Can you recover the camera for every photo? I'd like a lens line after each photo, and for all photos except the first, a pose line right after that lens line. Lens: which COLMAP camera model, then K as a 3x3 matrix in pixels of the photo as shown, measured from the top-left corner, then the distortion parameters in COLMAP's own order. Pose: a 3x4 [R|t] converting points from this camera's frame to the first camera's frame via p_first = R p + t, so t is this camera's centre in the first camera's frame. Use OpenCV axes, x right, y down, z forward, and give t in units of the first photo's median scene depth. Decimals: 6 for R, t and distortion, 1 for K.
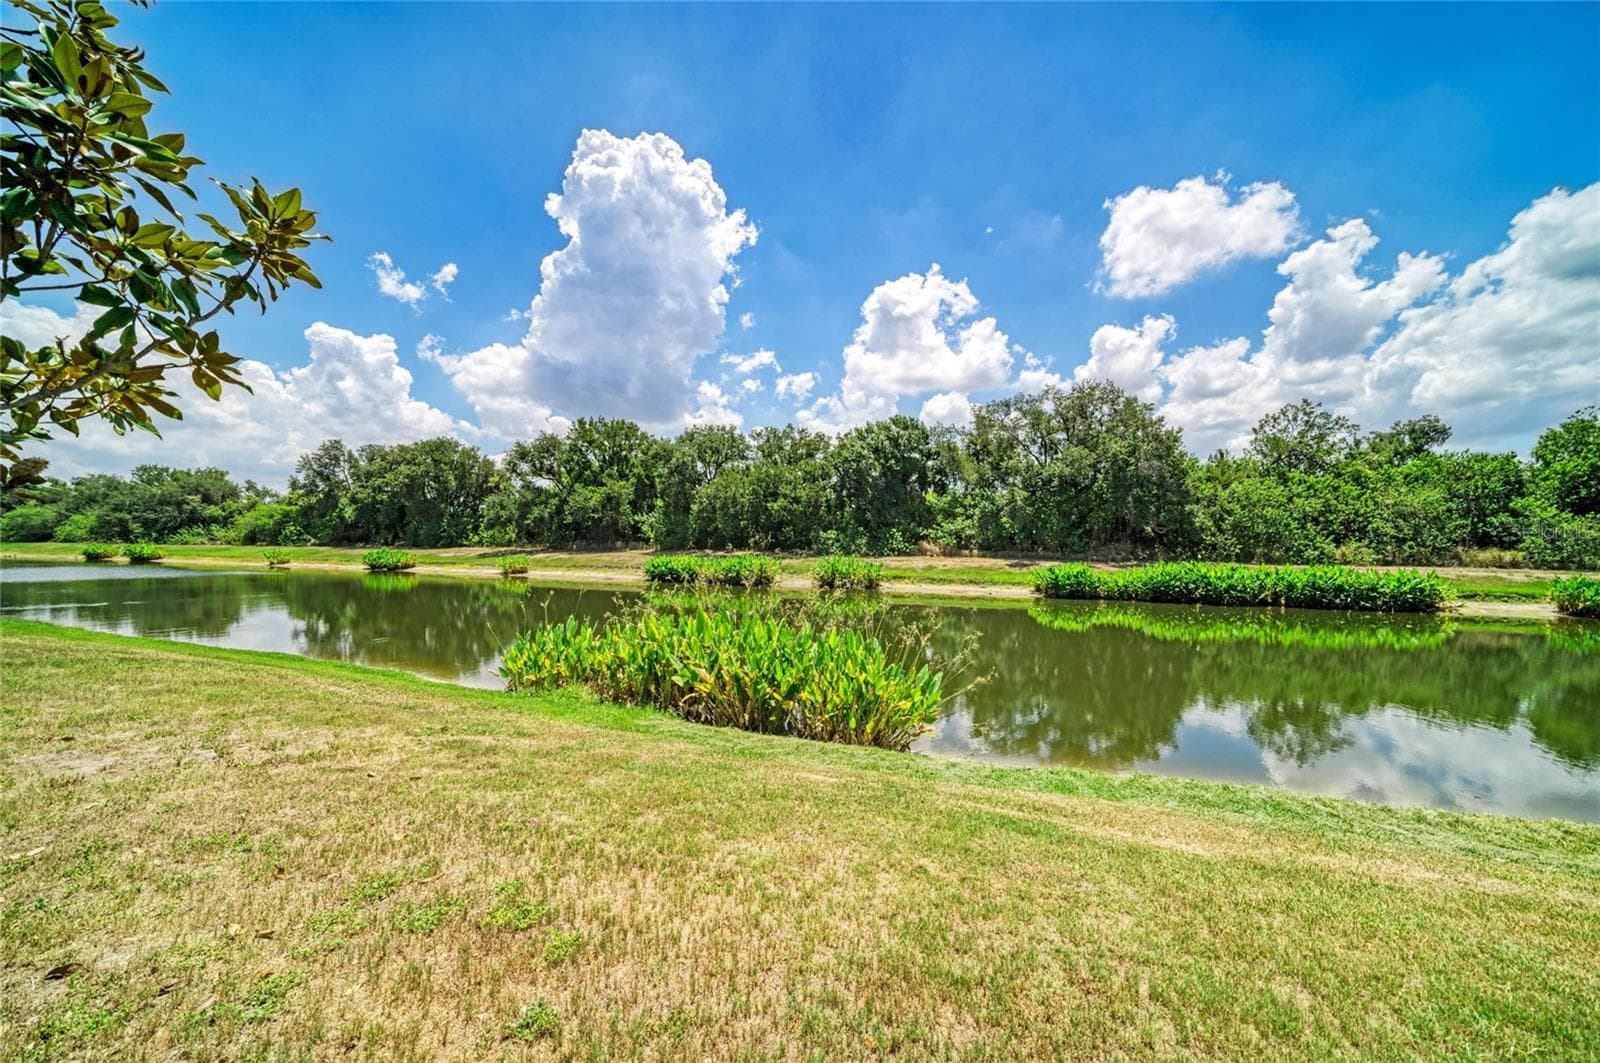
lens RADIAL K [[569.5, 0, 796.5], [0, 569.5, 546.4], [0, 0, 1]] dist [-0.017168, 0.005295]
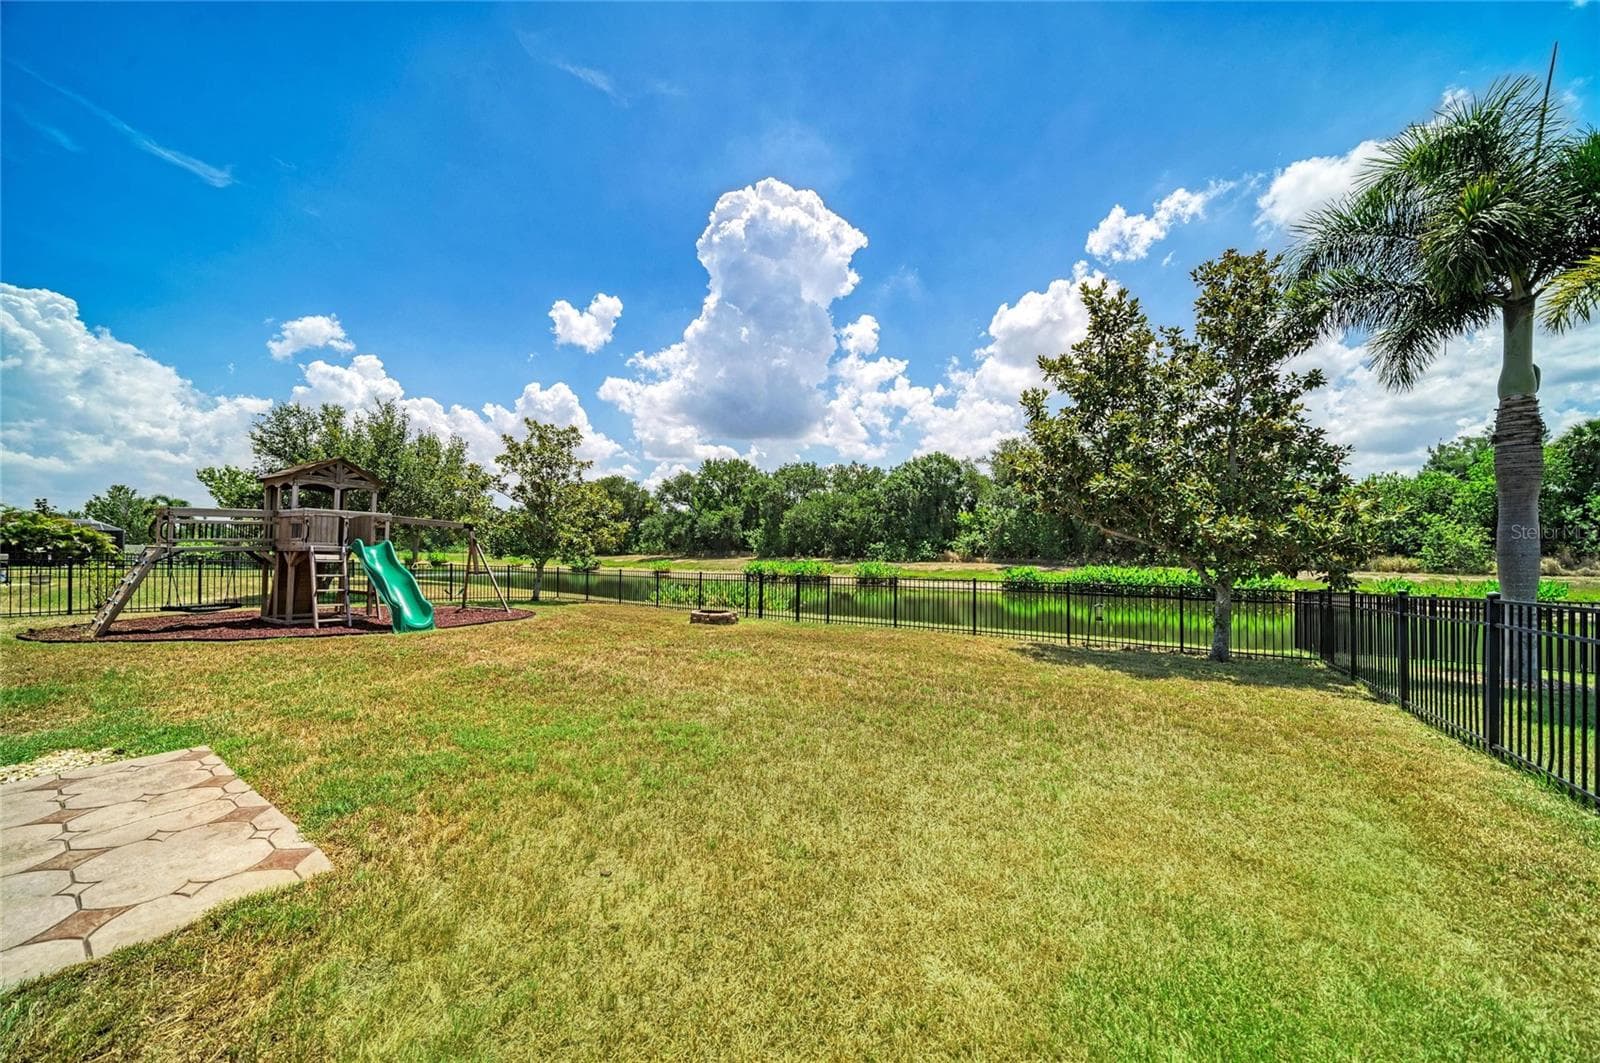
lens RADIAL K [[569.5, 0, 791.5], [0, 569.5, 545.4], [0, 0, 1]] dist [-0.017168, 0.005295]
pose [[0.969462, -0.004898, -0.245191, 0.165009], [0.001635, 0.999907, -0.013511, -0.003225], [0.245235, 0.012697, 0.969381, -0.297610]]
